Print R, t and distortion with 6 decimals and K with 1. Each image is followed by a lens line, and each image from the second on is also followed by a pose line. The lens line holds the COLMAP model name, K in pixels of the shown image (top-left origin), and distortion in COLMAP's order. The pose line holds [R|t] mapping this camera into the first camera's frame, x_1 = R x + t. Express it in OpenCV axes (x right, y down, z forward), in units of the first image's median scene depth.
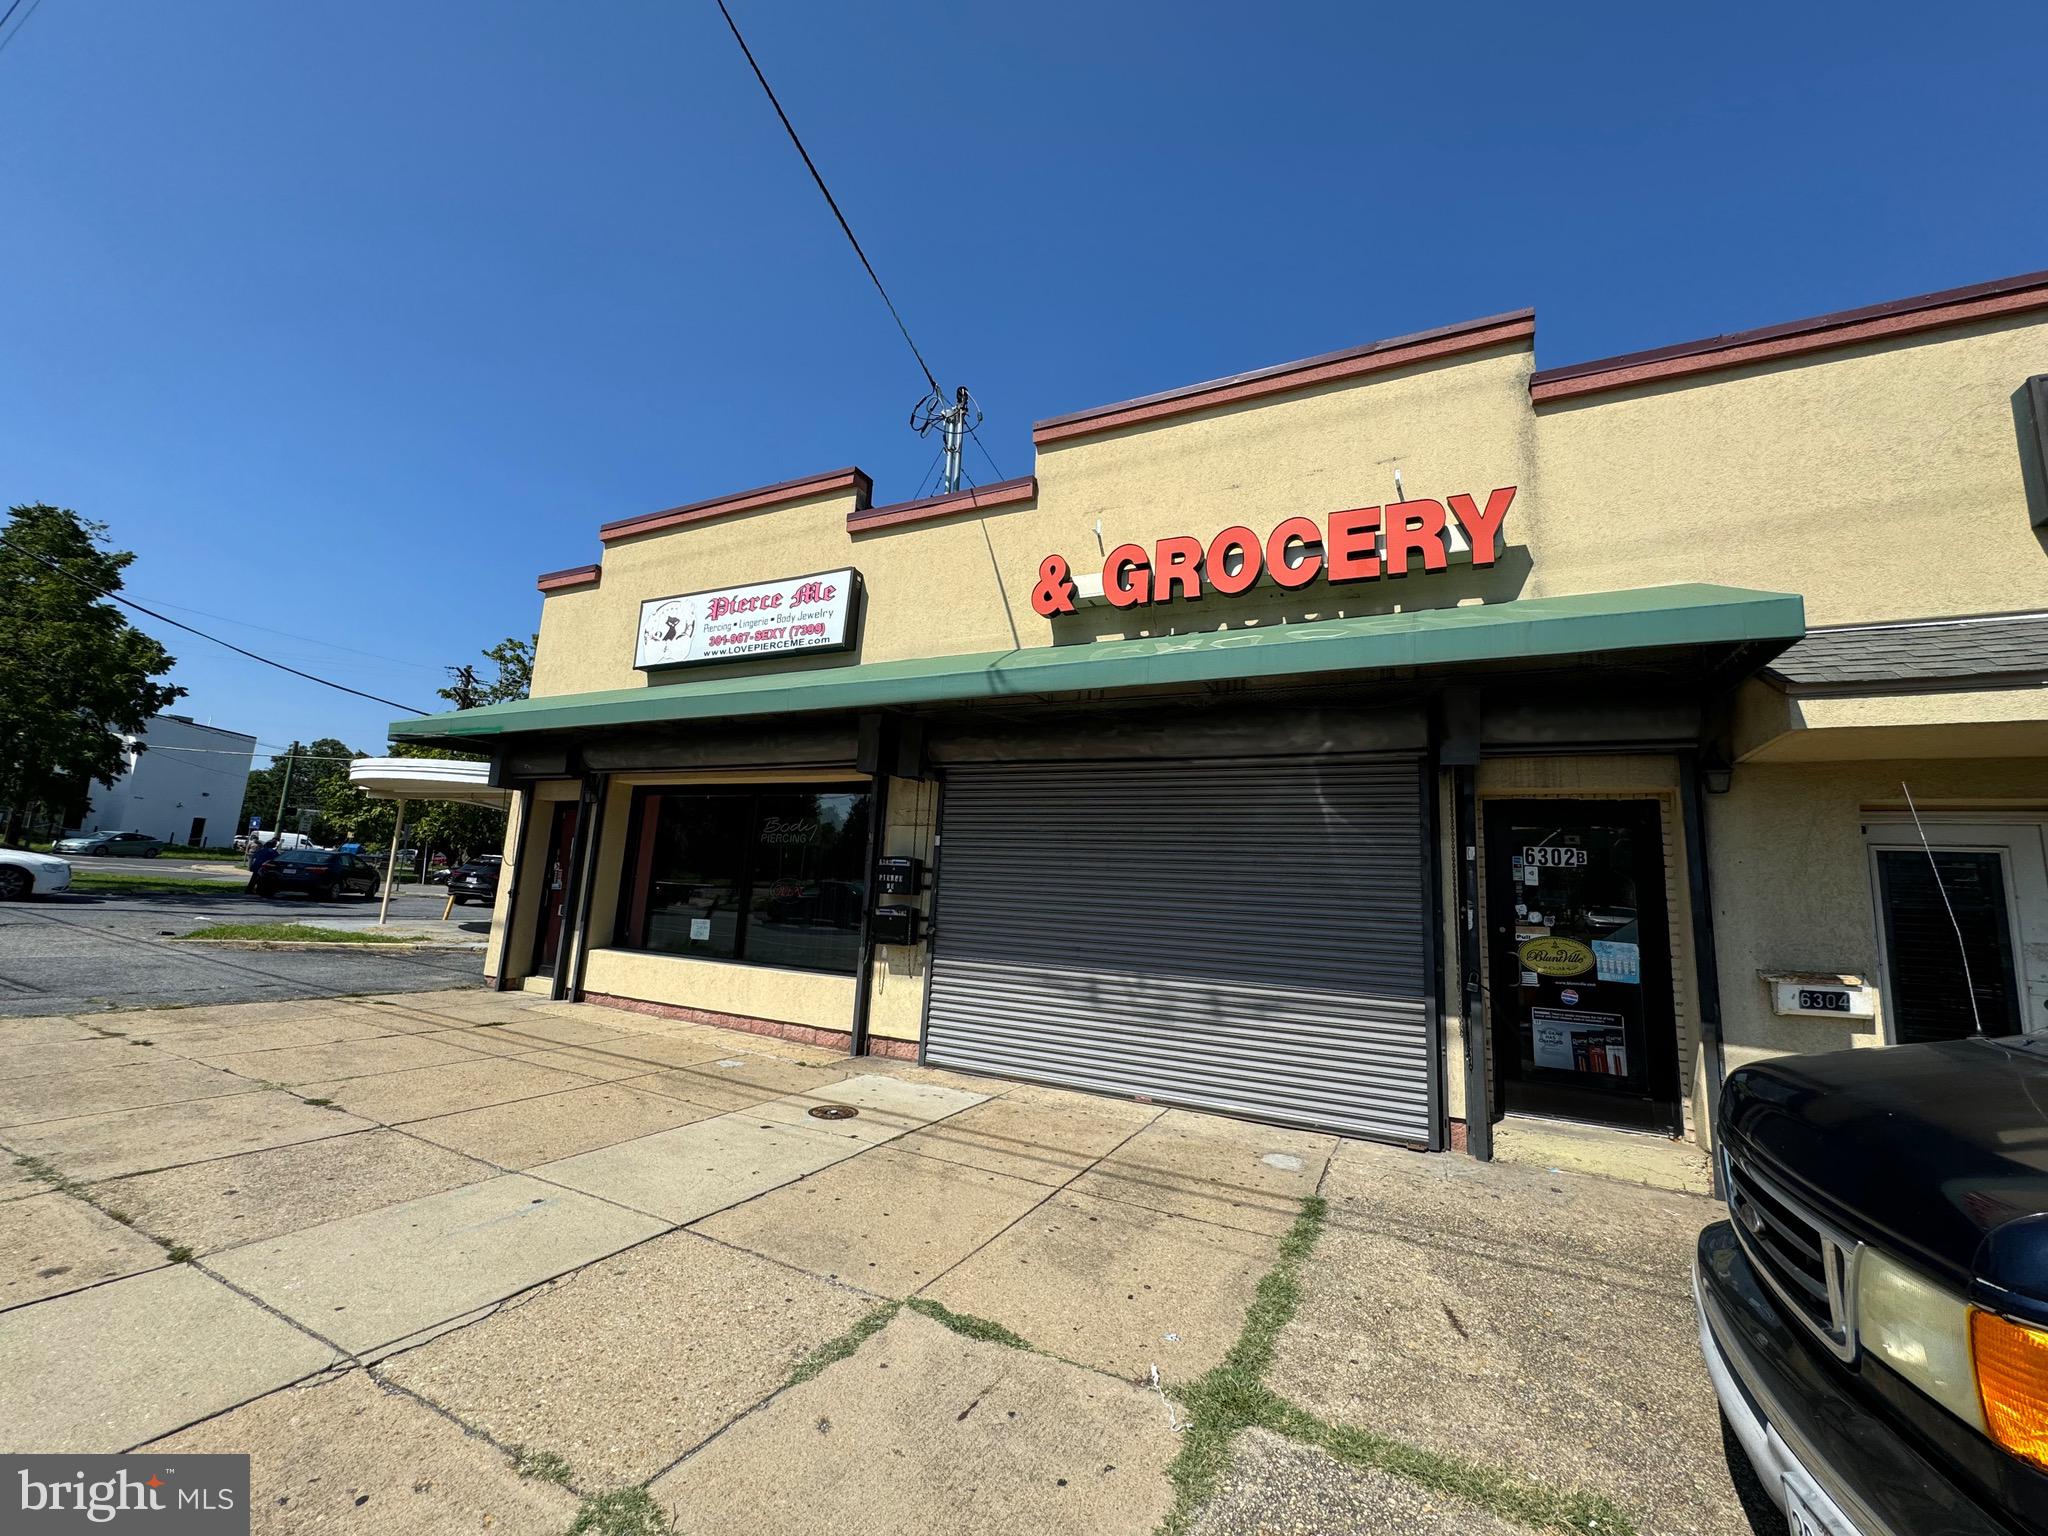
lens RADIAL K [[816.6, 0, 1025.4], [0, 816.6, 767.0], [0, 0, 1]] dist [-0.001447, 0.000159]
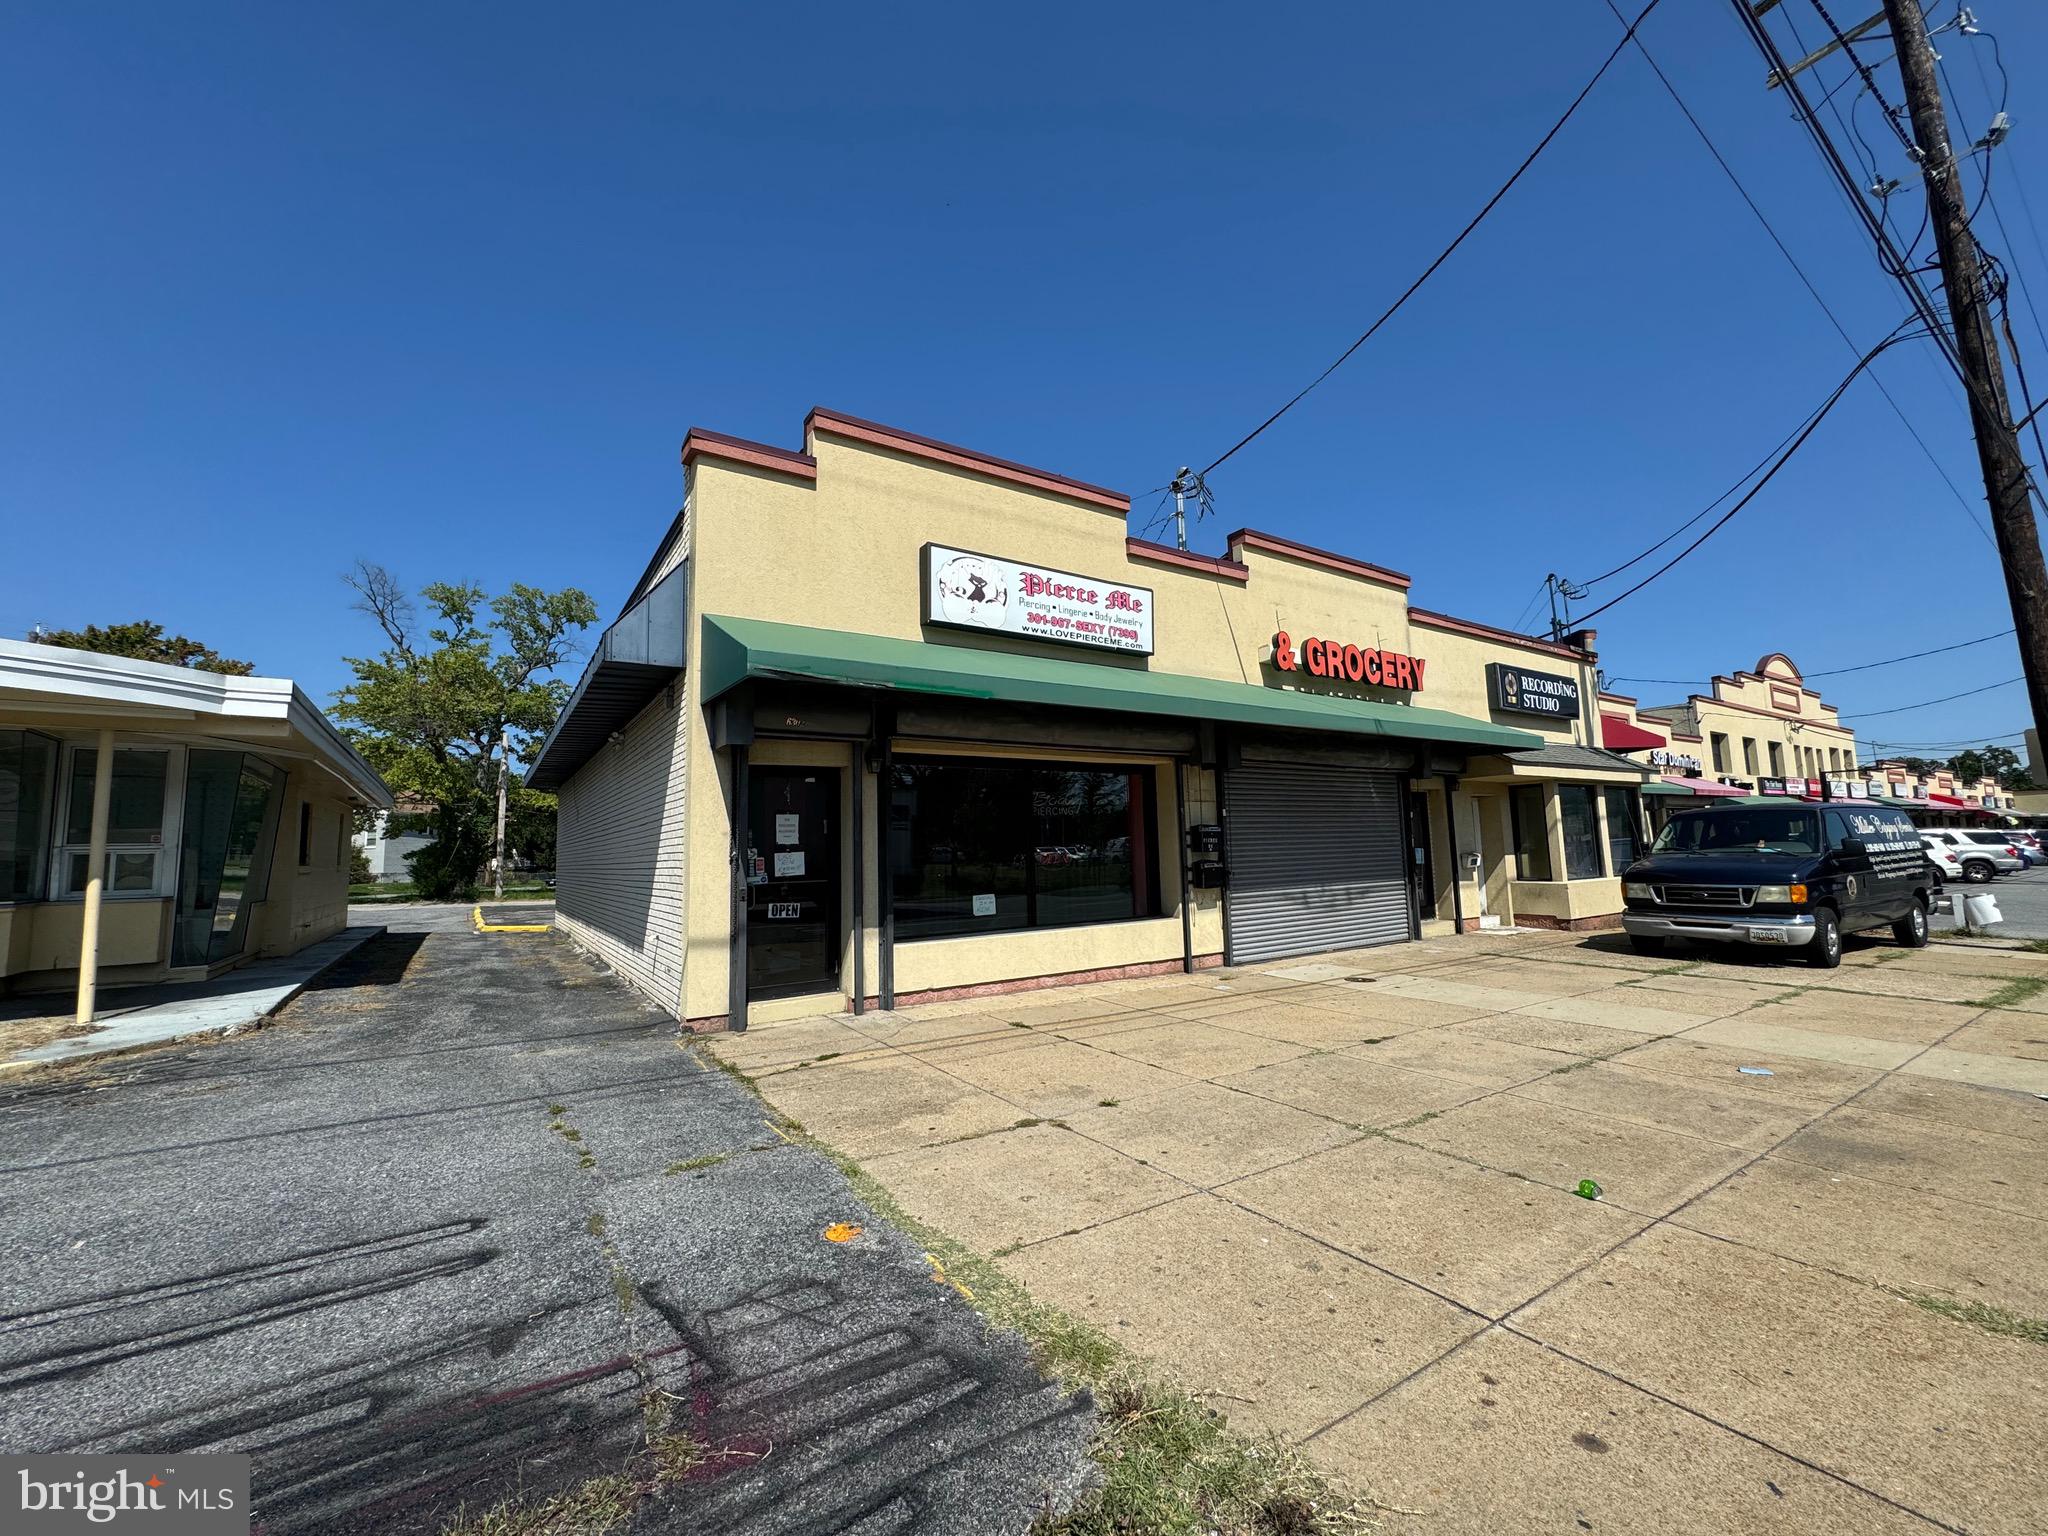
lens RADIAL K [[817.4, 0, 1023.4], [0, 817.4, 765.6], [0, 0, 1]] dist [-0.002403, 0.000426]
pose [[0.500809, 0.023262, 0.865245, -1.609784], [-0.087455, 0.995883, 0.023845, 0.005458], [-0.861128, -0.087612, 0.500782, 0.628791]]
